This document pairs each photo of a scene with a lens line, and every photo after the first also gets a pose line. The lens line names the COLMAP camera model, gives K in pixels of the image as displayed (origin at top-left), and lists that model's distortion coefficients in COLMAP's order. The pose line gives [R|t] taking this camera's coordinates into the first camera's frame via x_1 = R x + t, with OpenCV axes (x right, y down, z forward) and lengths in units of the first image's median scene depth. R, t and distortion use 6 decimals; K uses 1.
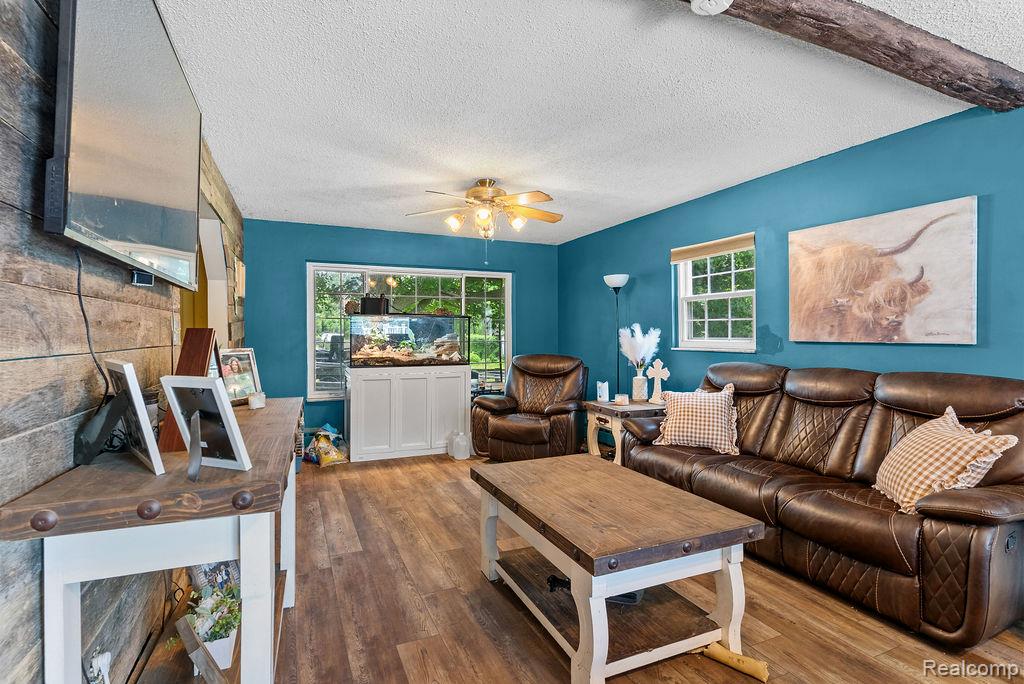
lens RADIAL K [[501.8, 0, 516.5], [0, 501.8, 336.2], [0, 0, 1]] dist [-0.002453, 0.001129]
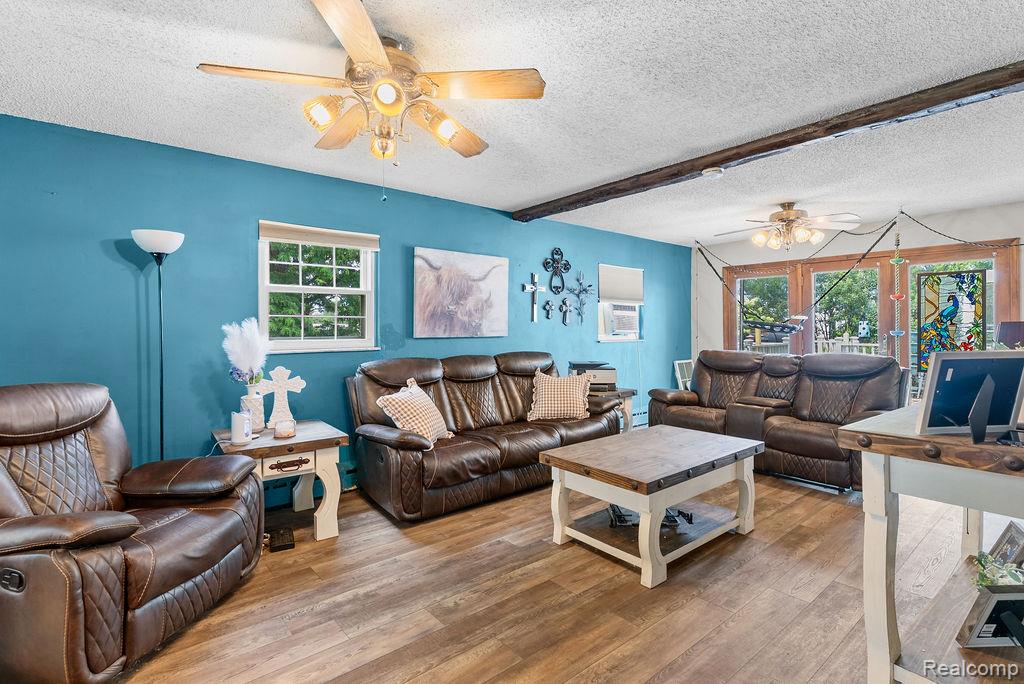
lens RADIAL K [[473.6, 0, 514.7], [0, 473.6, 336.1], [0, 0, 1]] dist [-0.004991, -0.000209]
pose [[-0.255874, -0.006444, 0.966689, -0.614353], [0.015390, 0.999824, 0.010739, -0.002795], [-0.966588, 0.017625, -0.255730, 1.069237]]
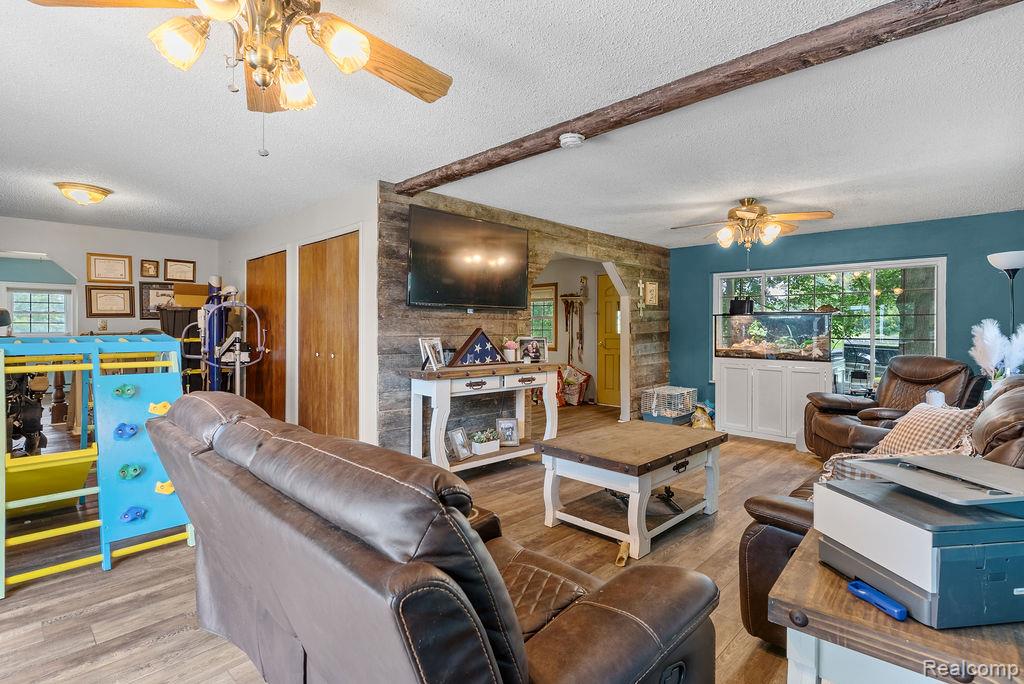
lens RADIAL K [[493.3, 0, 508.0], [0, 493.3, 332.6], [0, 0, 1]] dist [-0.001389, -0.000007]
pose [[0.362055, 0.013490, -0.932059, 0.867773], [-0.009302, 0.999898, 0.010859, -0.009394], [0.932111, 0.004739, 0.362143, 0.079498]]
